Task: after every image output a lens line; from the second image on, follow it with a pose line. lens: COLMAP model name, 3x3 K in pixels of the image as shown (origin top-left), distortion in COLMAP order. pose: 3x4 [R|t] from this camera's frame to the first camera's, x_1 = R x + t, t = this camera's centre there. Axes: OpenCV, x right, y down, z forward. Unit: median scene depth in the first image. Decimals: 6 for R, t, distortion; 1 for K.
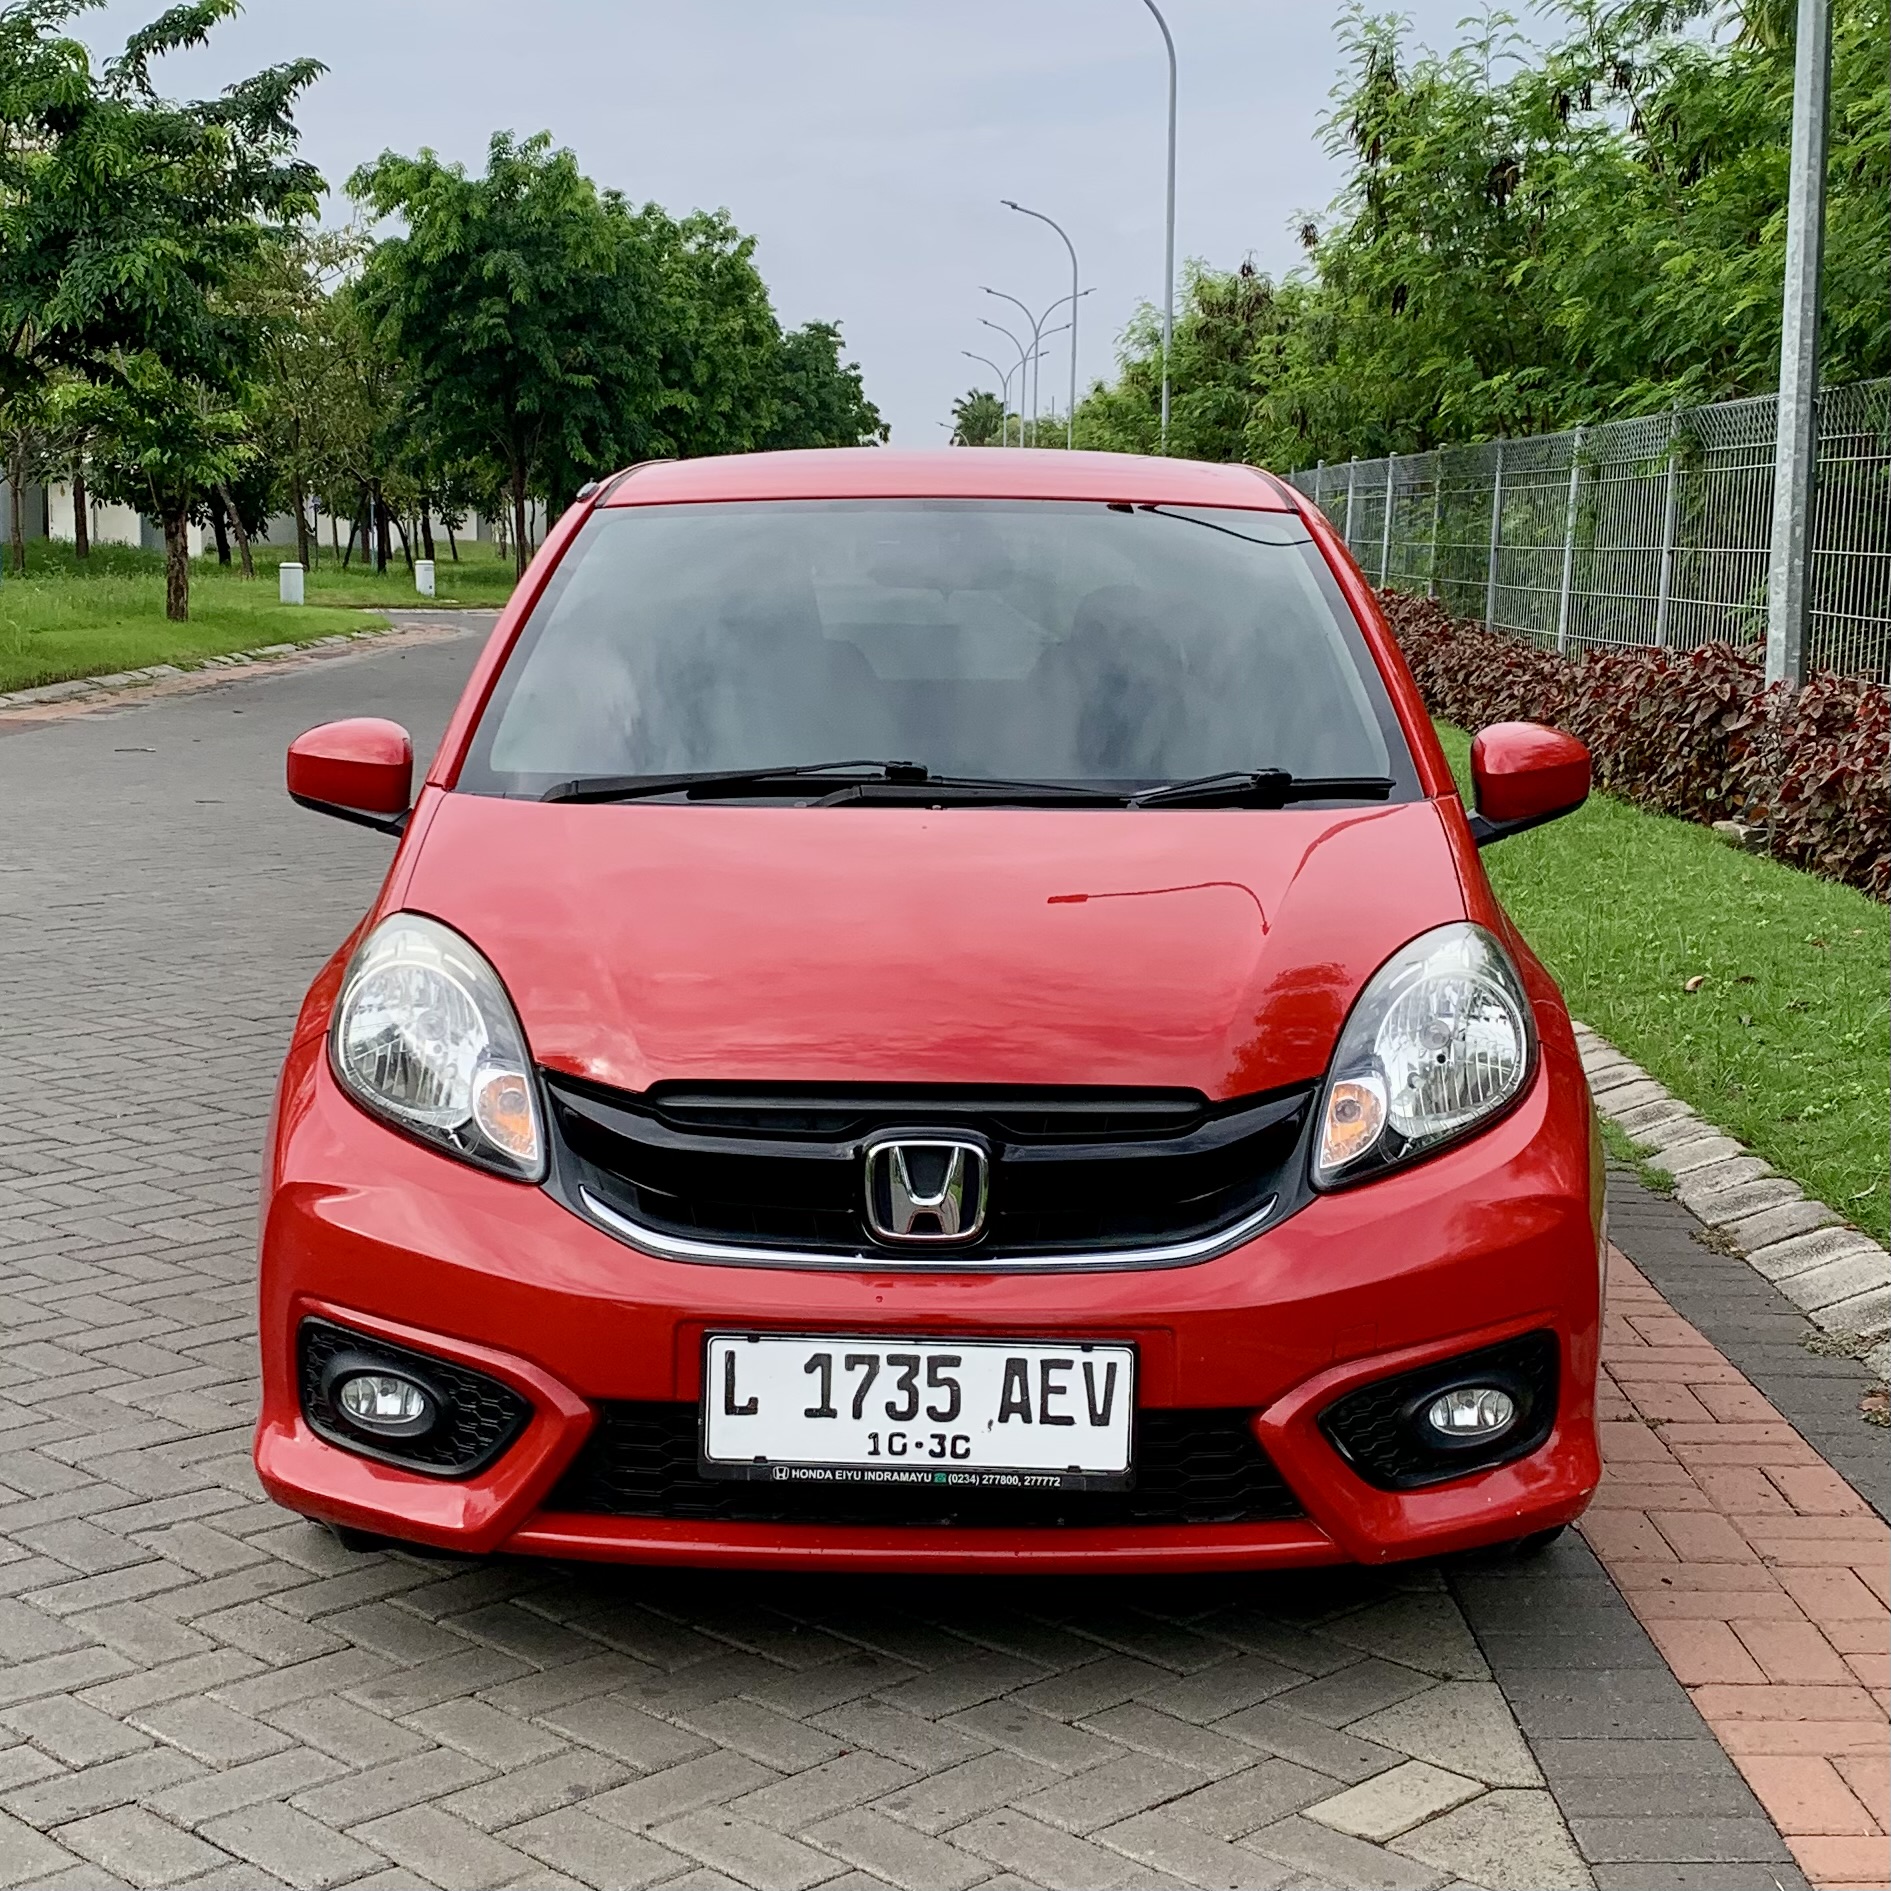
lens RADIAL K [[2925.2, 0, 960.0], [0, 2925.2, 959.3], [0, 0, 1]] dist [0.037337, 0.000000]
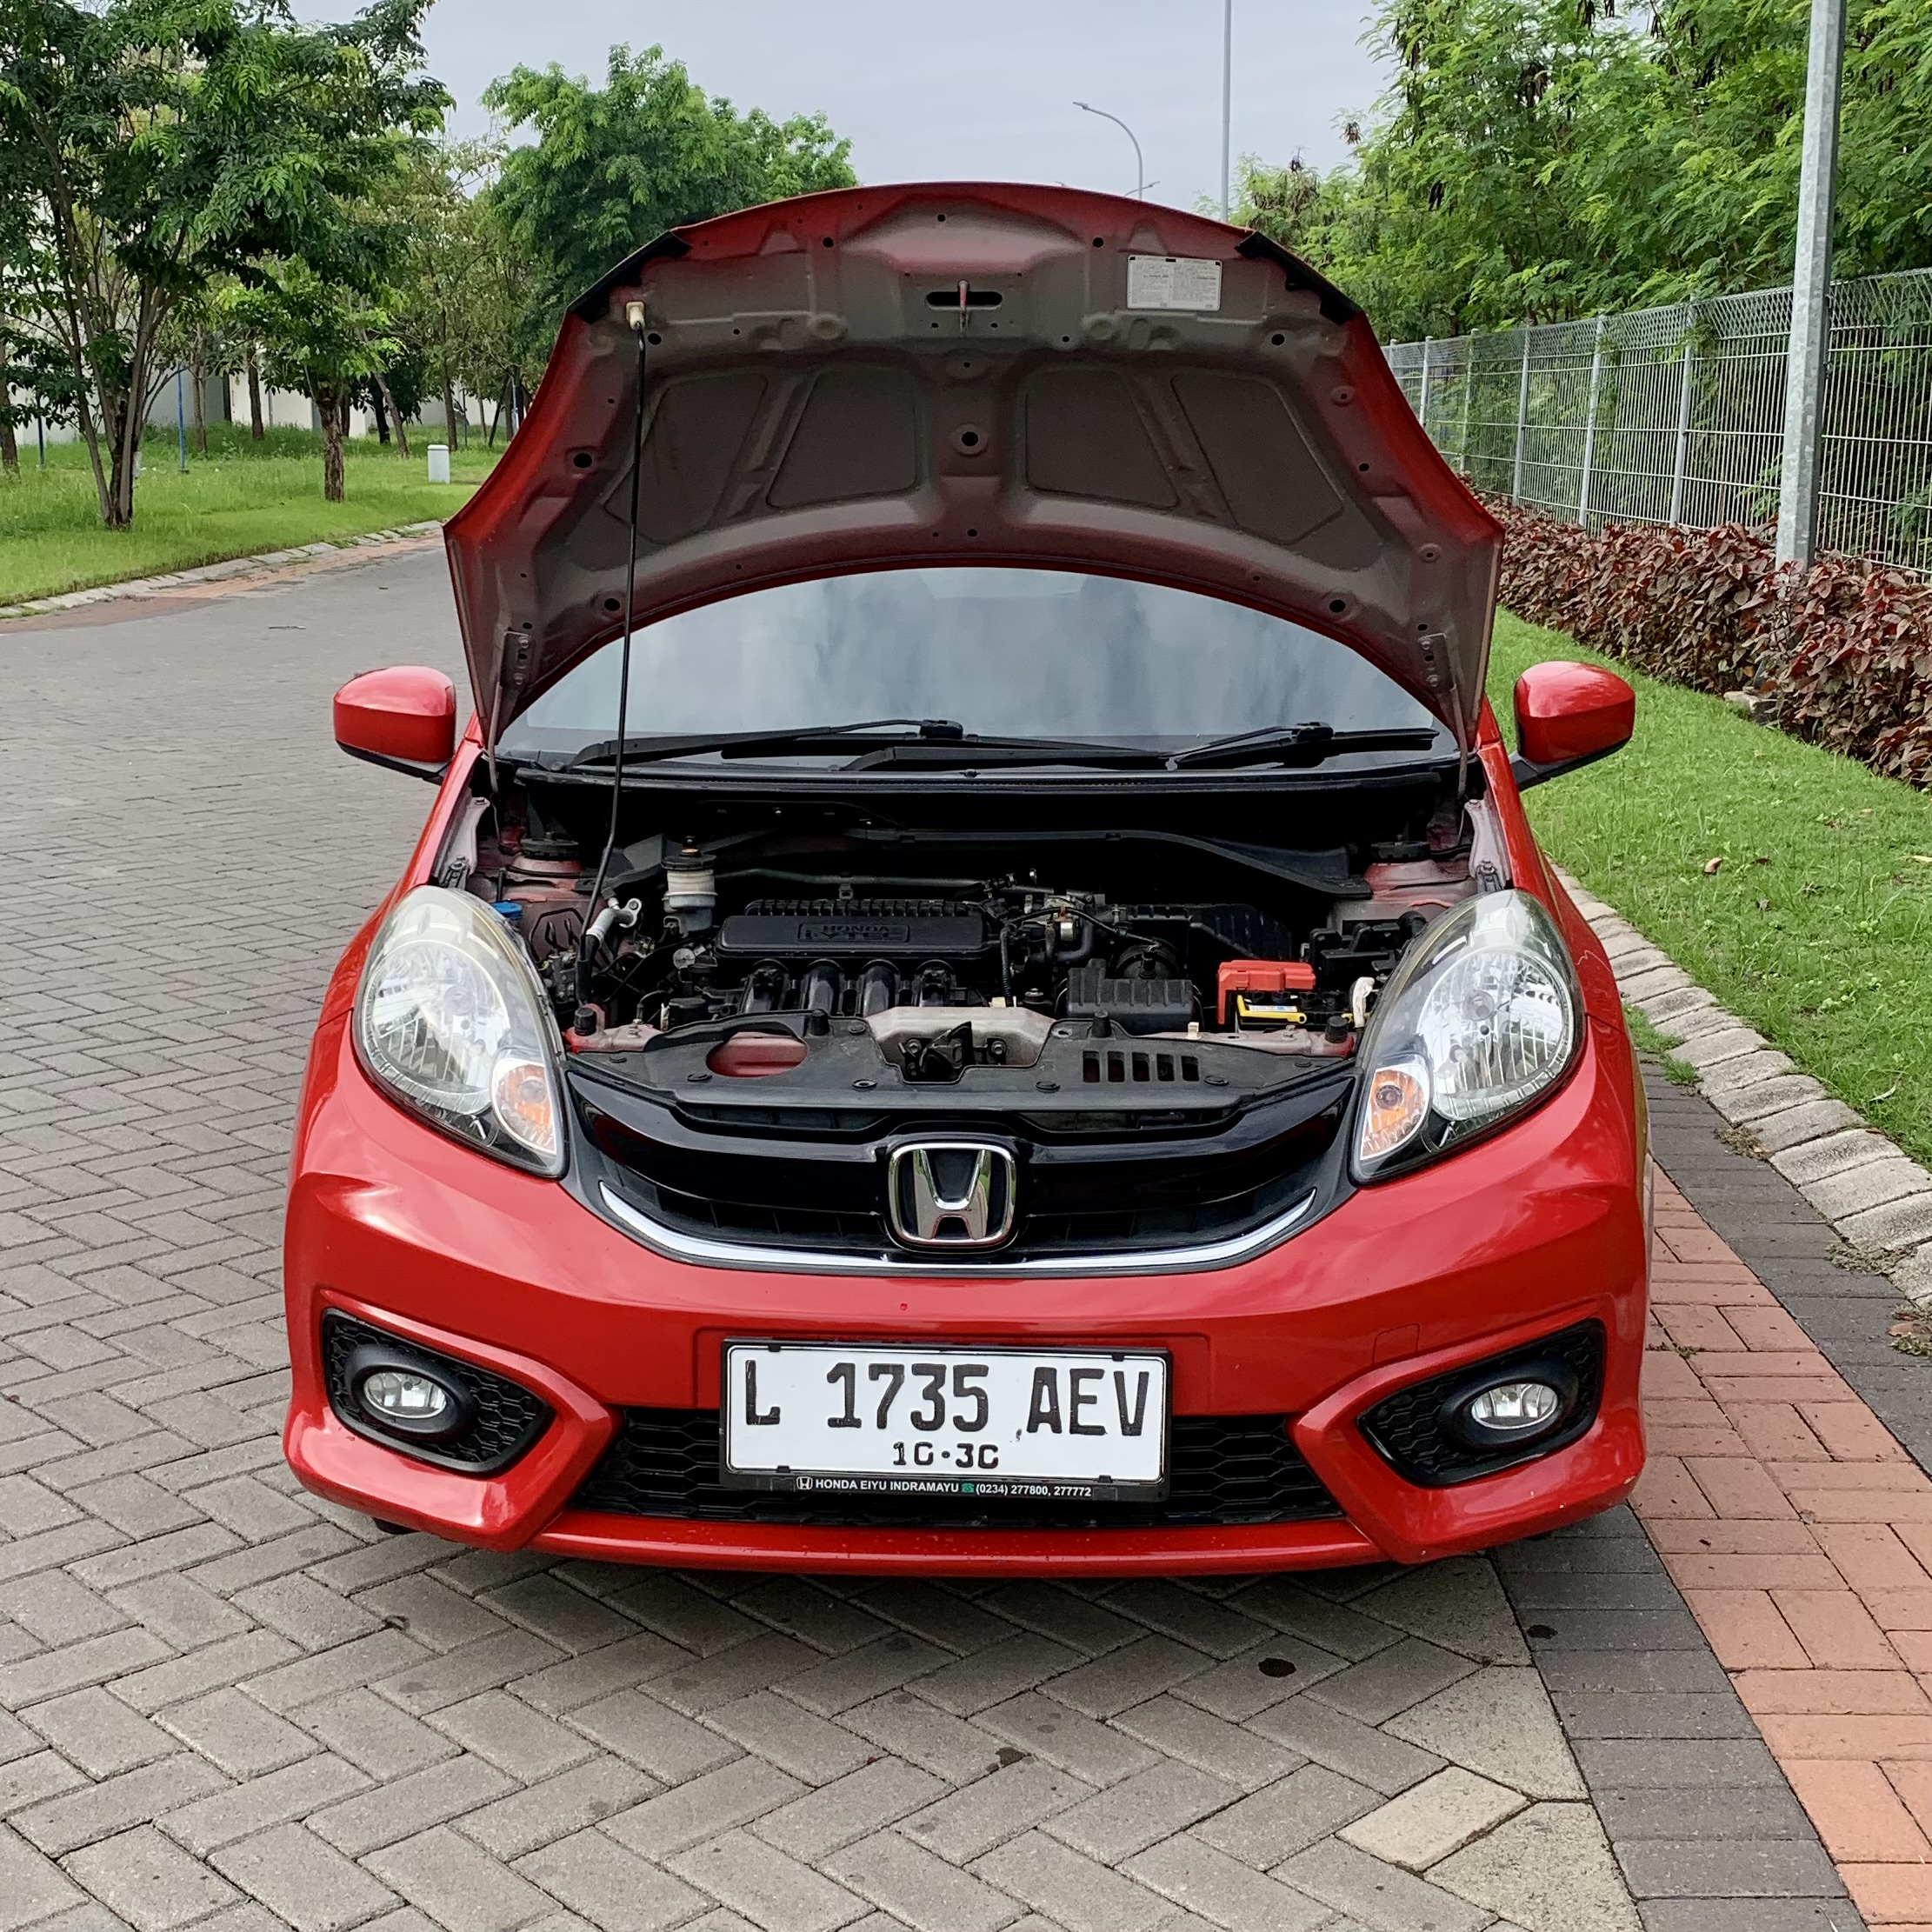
lens RADIAL K [[2517.4, 0, 995.3], [0, 2517.4, 967.6], [0, 0, 1]] dist [0.015191, 0.000000]
pose [[0.999766, -0.004930, -0.021065, 0.019091], [0.006573, 0.996881, 0.078639, -0.056118], [0.020612, -0.078759, 0.996681, 0.163806]]
